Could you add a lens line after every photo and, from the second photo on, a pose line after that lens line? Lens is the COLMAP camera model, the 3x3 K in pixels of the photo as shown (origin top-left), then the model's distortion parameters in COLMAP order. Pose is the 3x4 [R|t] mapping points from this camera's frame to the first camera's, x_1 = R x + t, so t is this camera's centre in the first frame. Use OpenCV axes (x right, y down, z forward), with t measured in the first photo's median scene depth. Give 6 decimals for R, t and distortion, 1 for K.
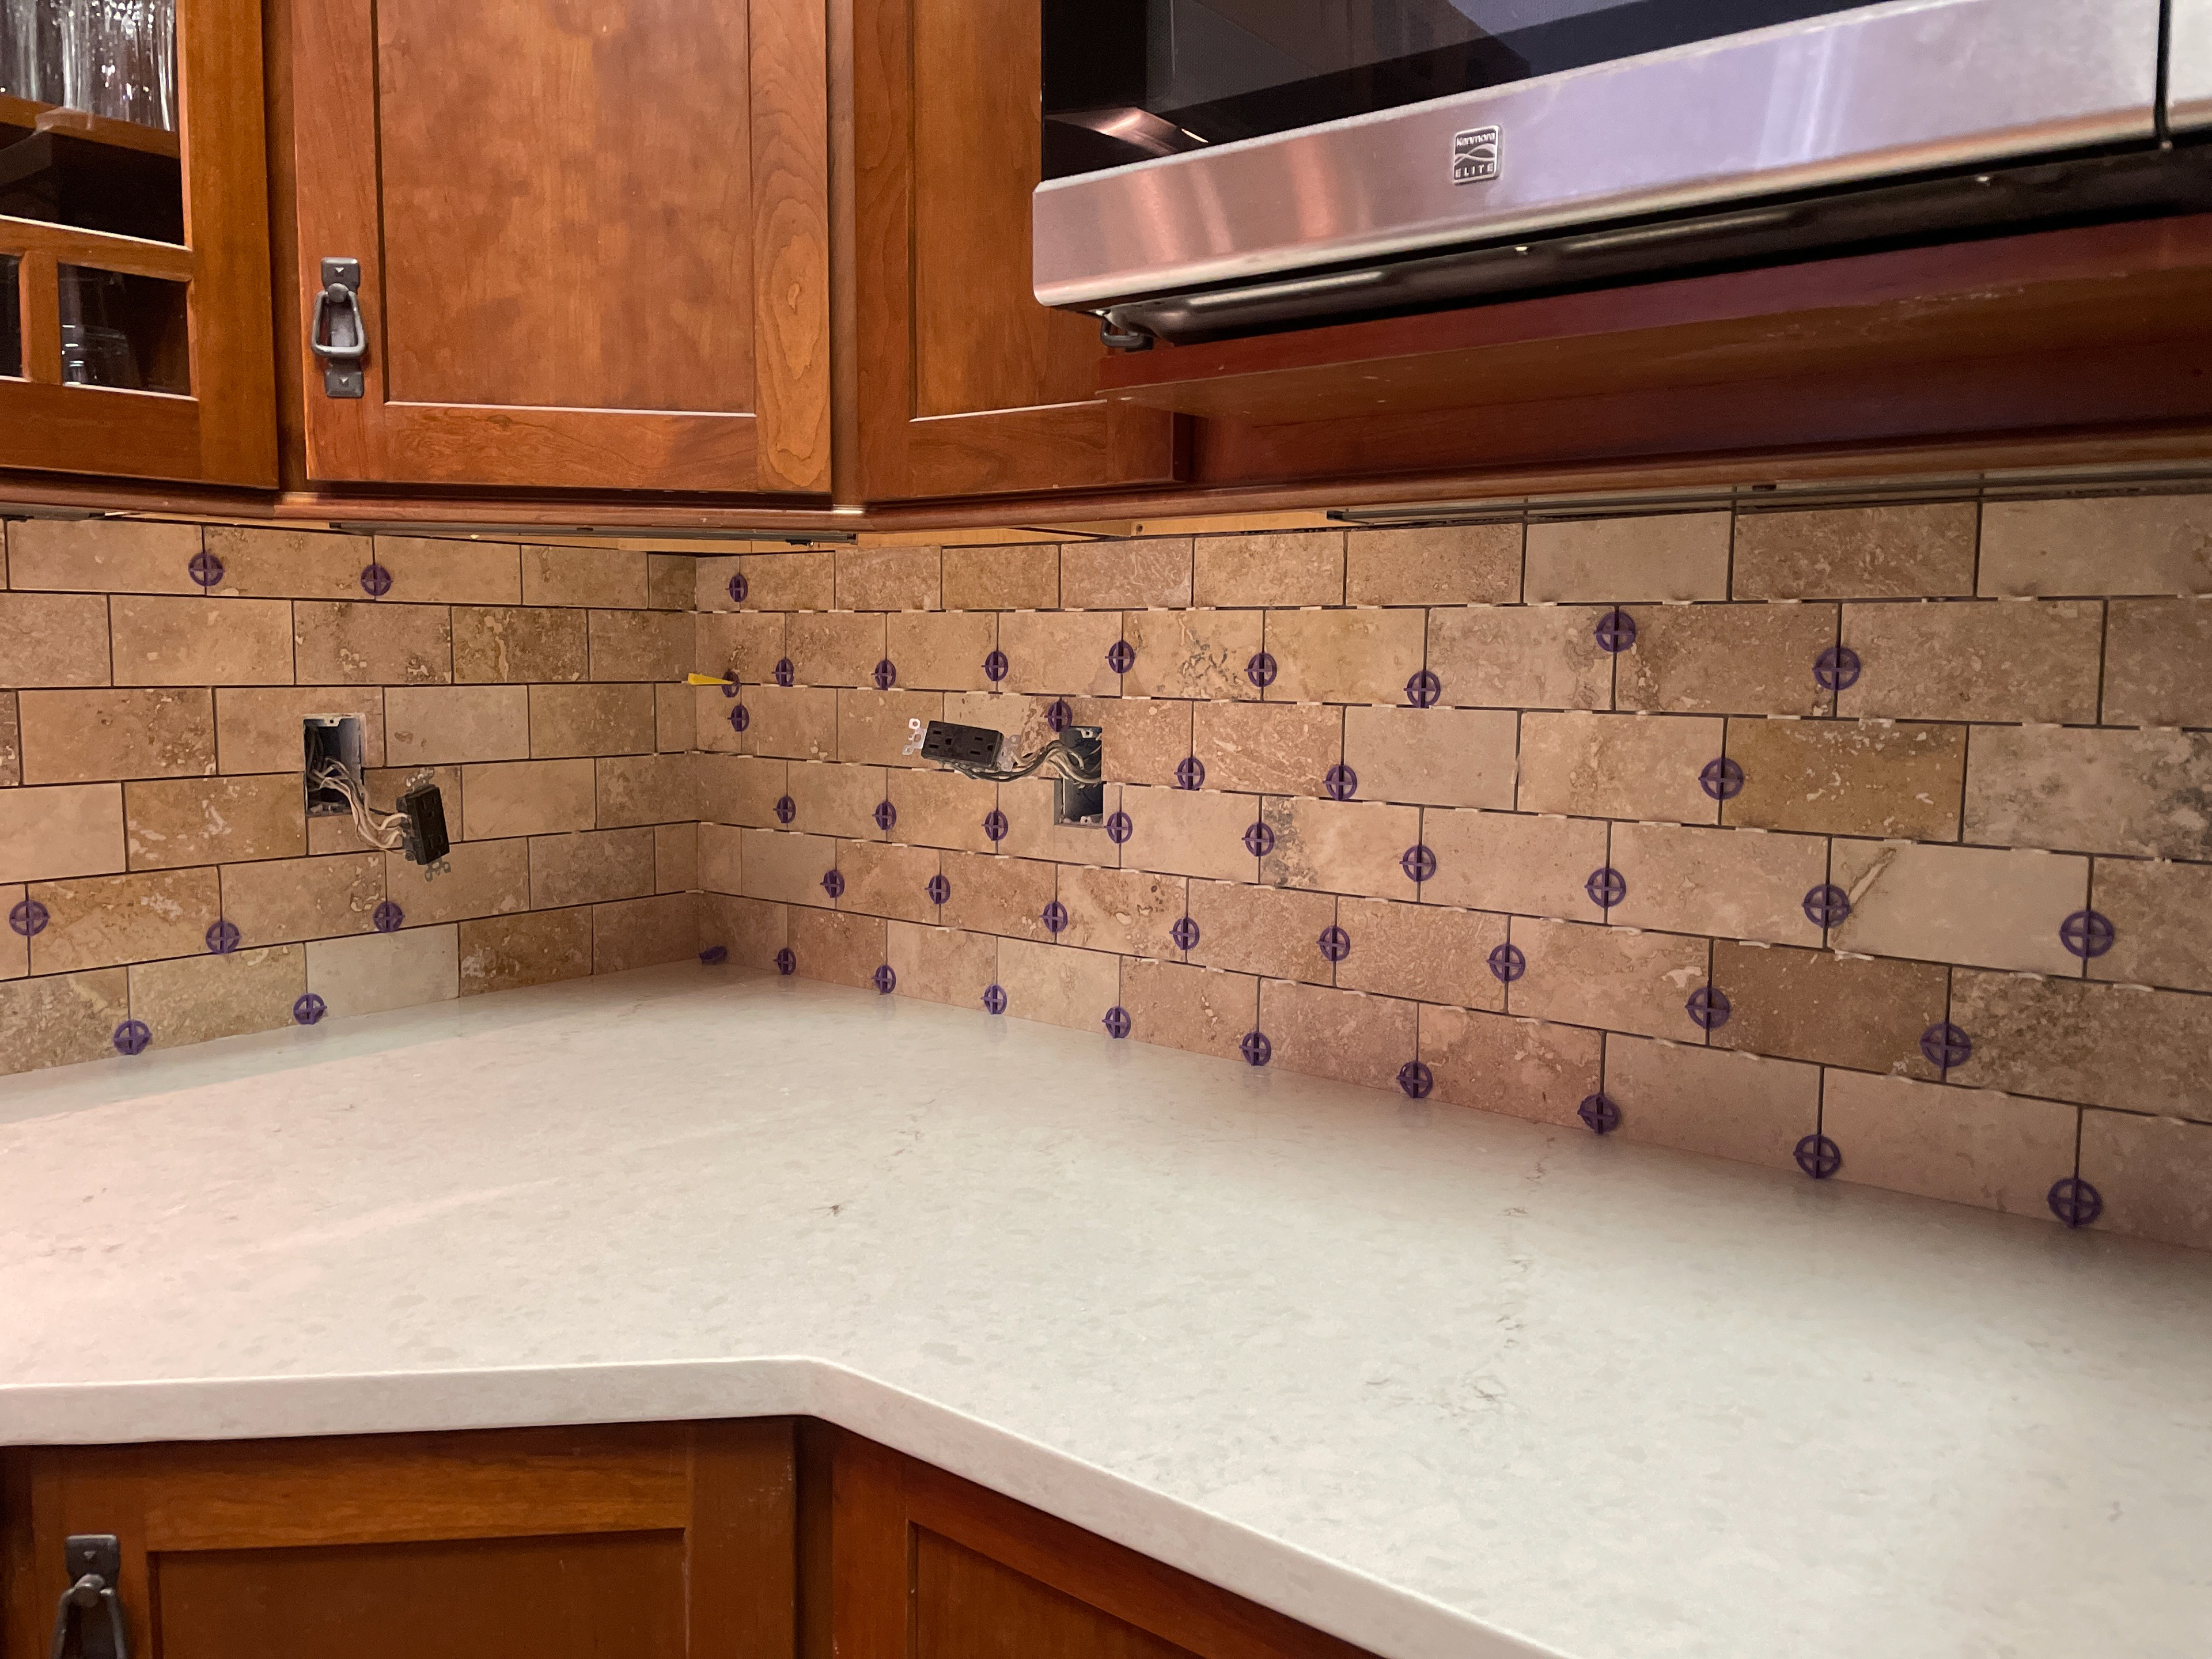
lens RADIAL K [[1672.5, 0, 1107.9], [0, 1672.5, 802.9], [0, 0, 1]] dist [0.096300, -0.137835]
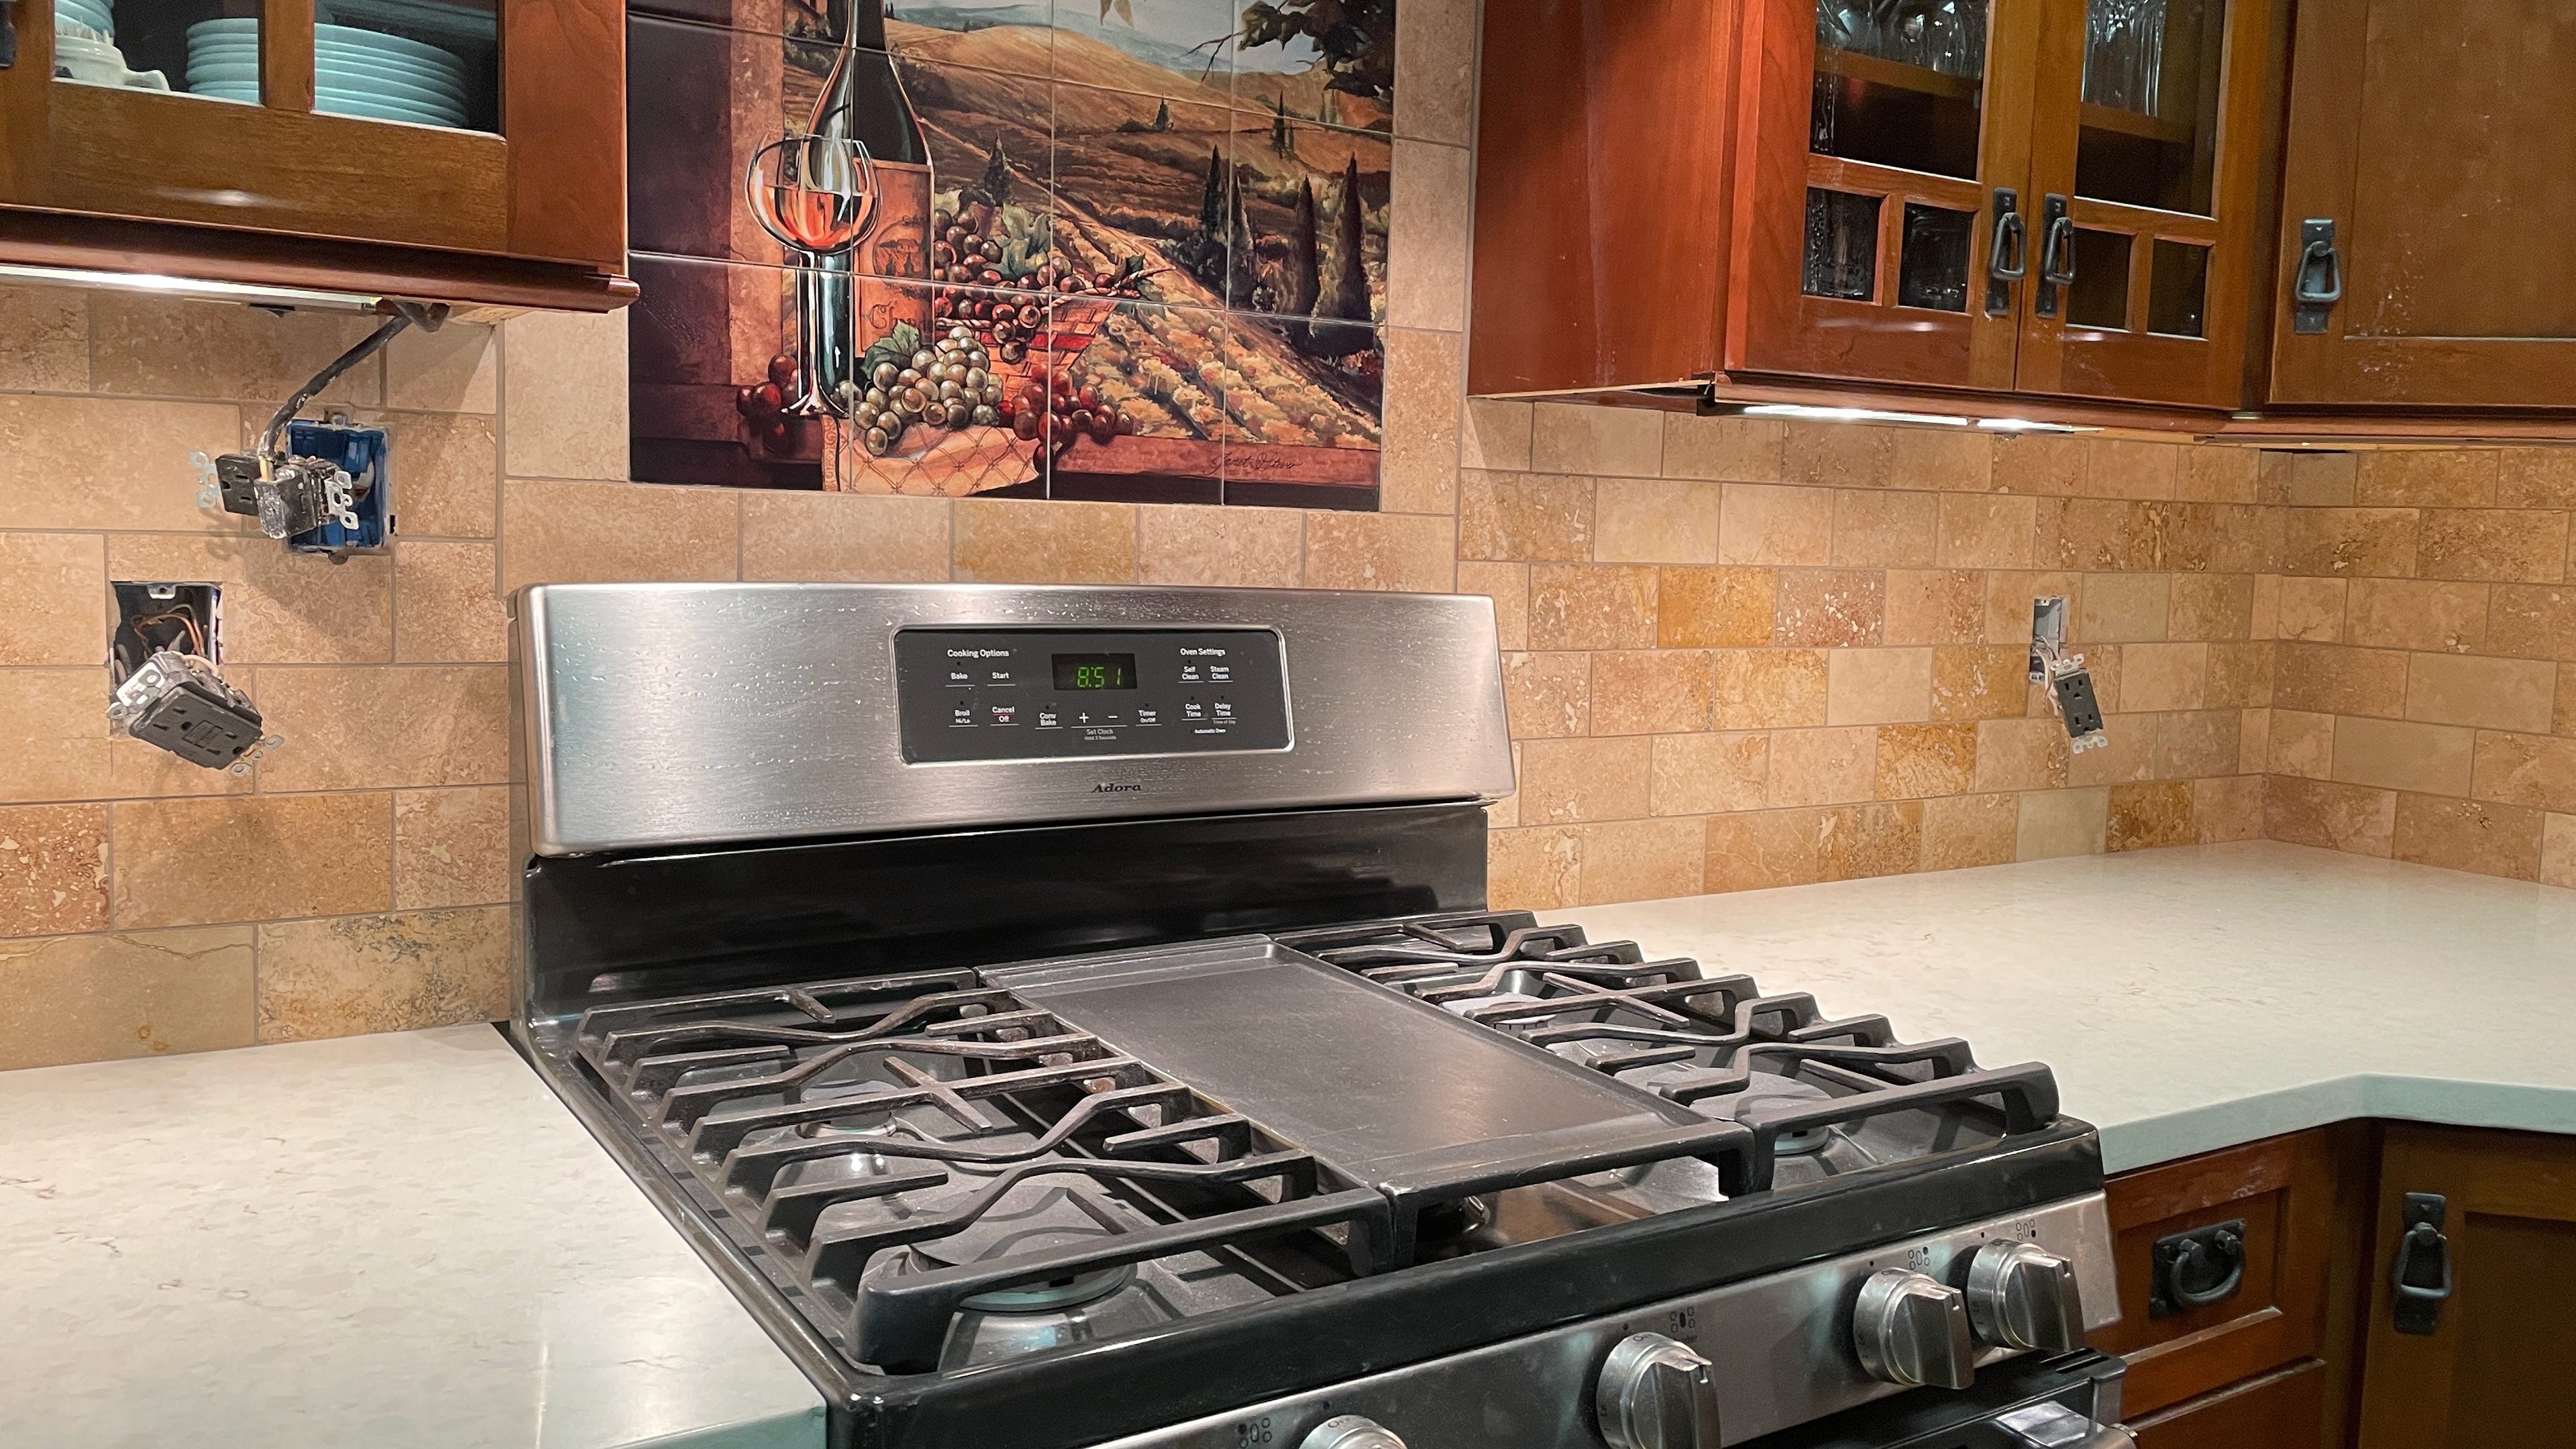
lens RADIAL K [[1941.8, 0, 1275.0], [0, 1941.8, 707.7], [0, 0, 1]] dist [0.088581, -0.119959]
pose [[0.940744, 0.050350, -0.335358, -0.585137], [-0.050627, 0.998686, 0.007923, 0.046320], [0.335317, 0.009525, 0.942057, -0.496732]]
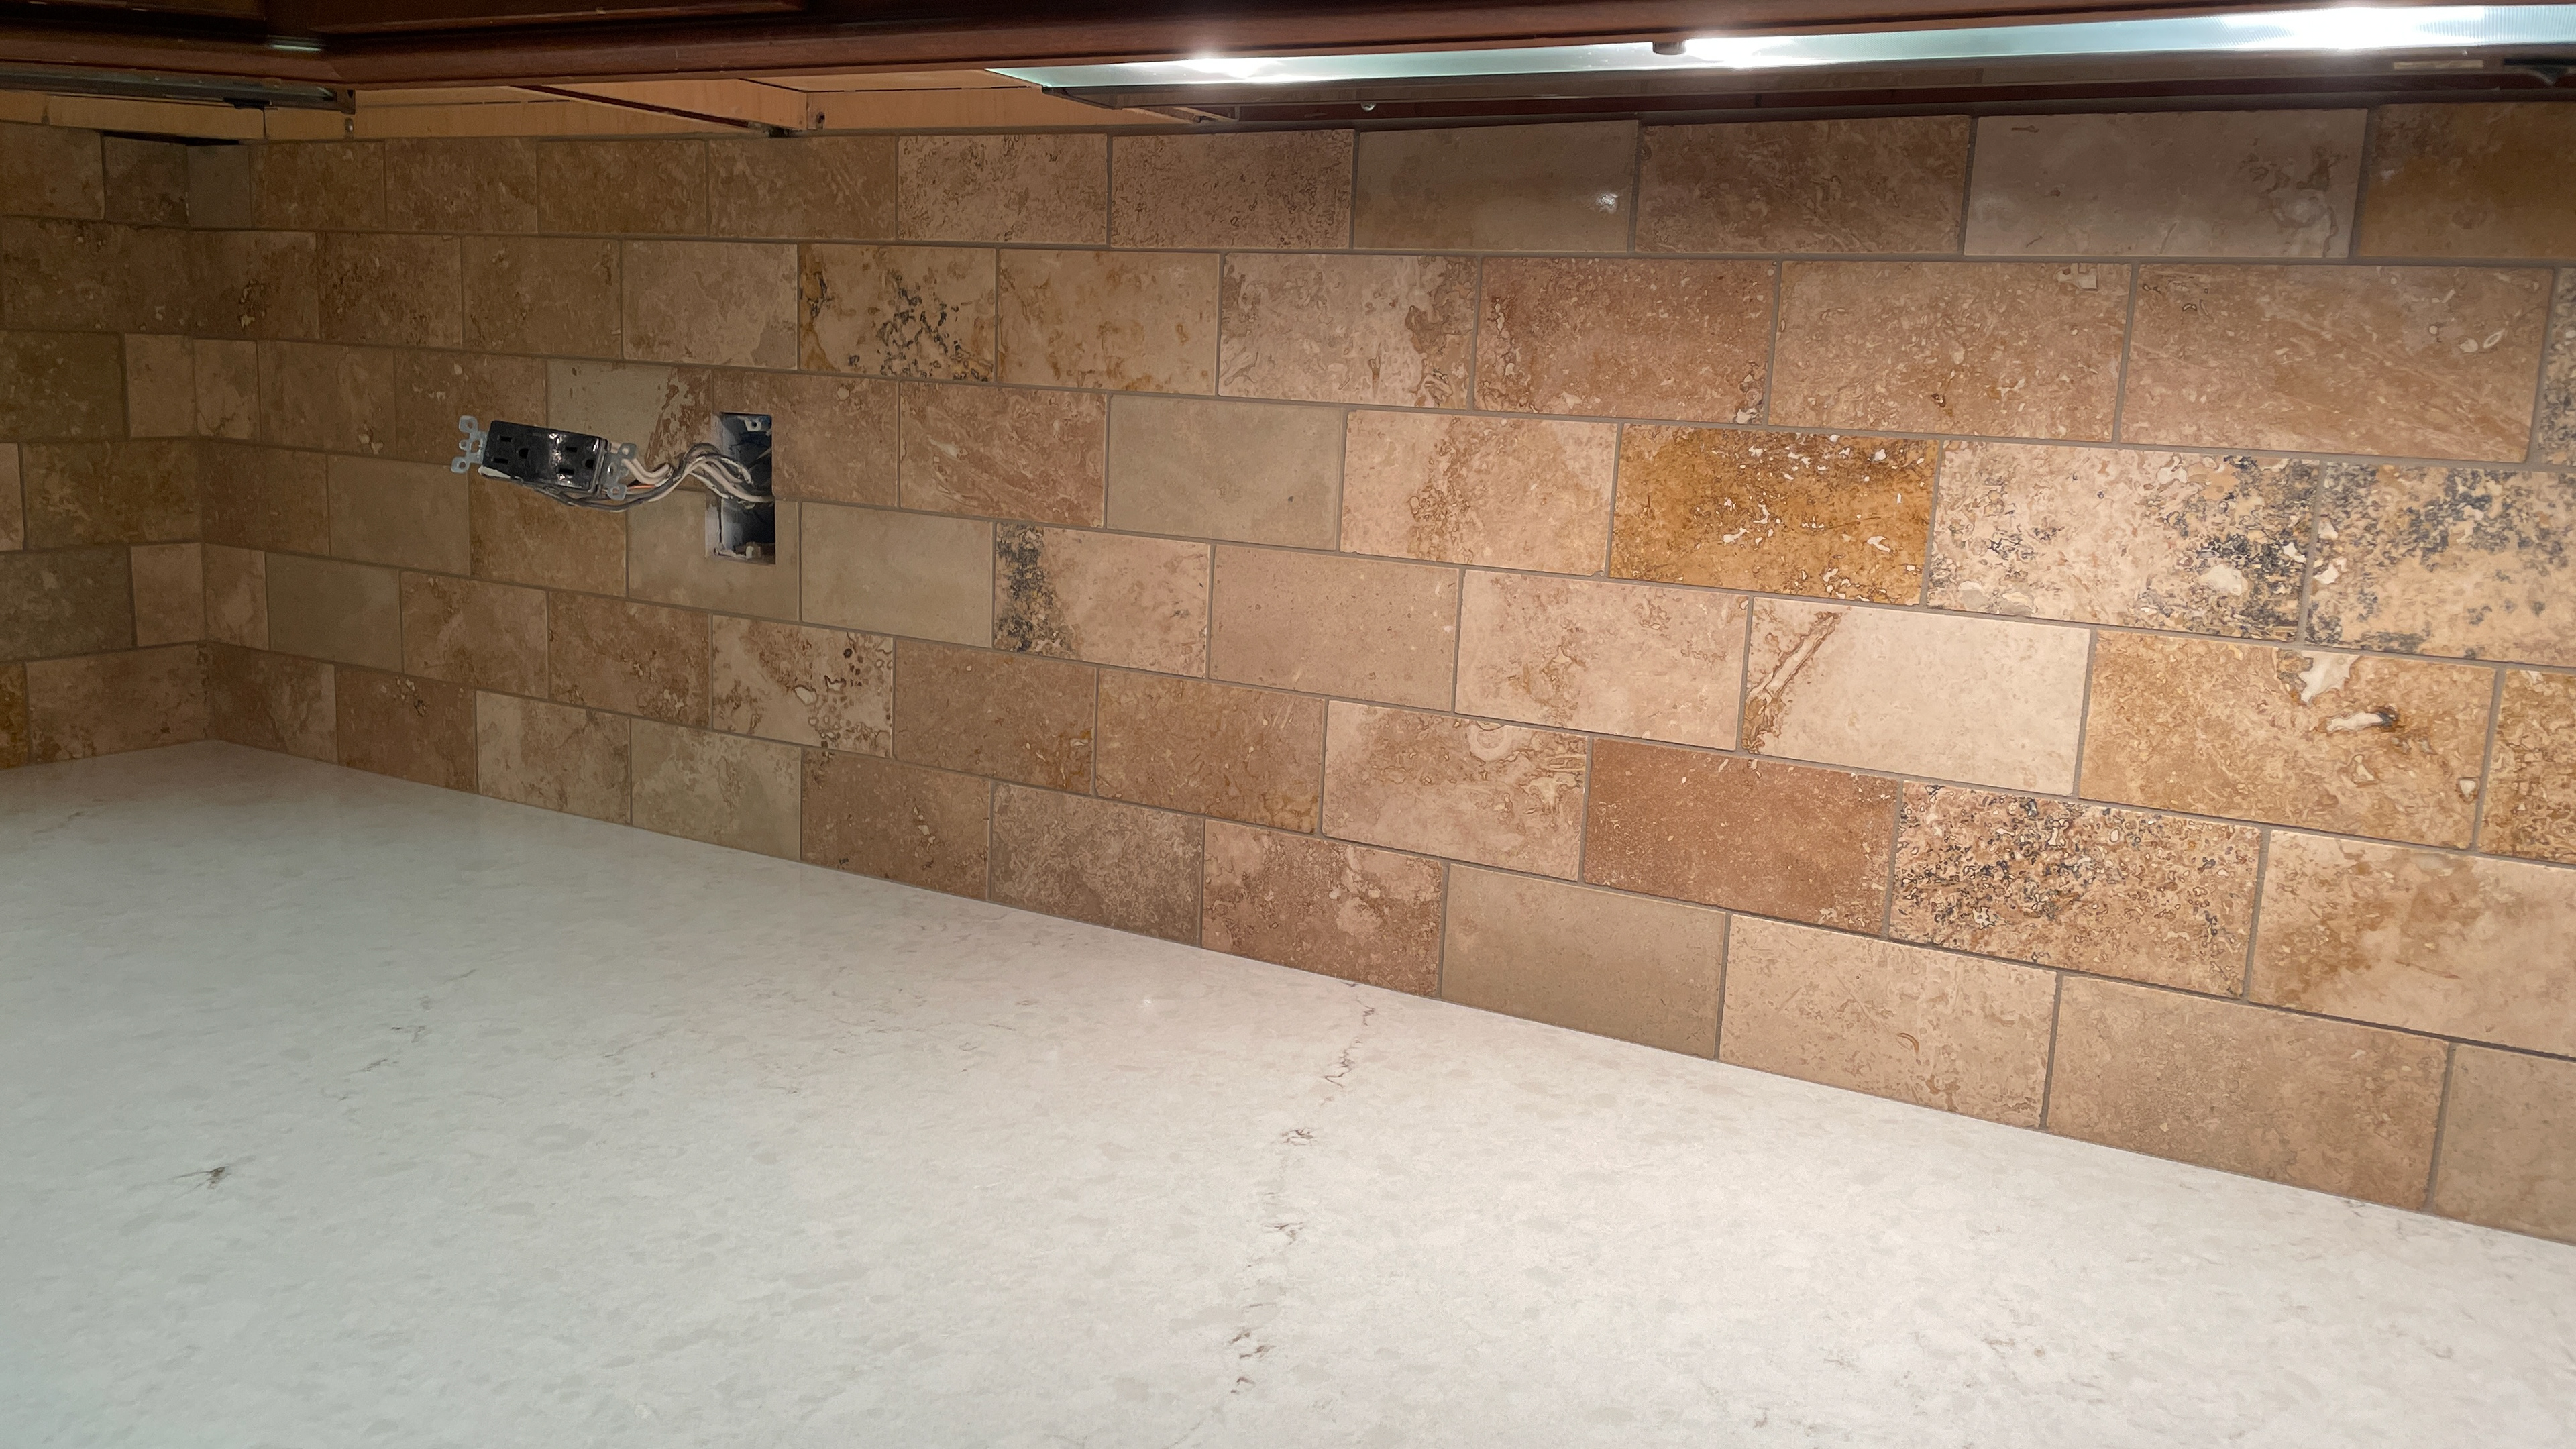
lens RADIAL K [[1947.8, 0, 1297.9], [0, 1947.8, 706.6], [0, 0, 1]] dist [0.091006, -0.127057]
pose [[0.986181, 0.004952, 0.165596, 0.086638], [-0.019733, 0.995949, 0.087730, -0.001743], [-0.164490, -0.089786, 0.982284, 0.185727]]
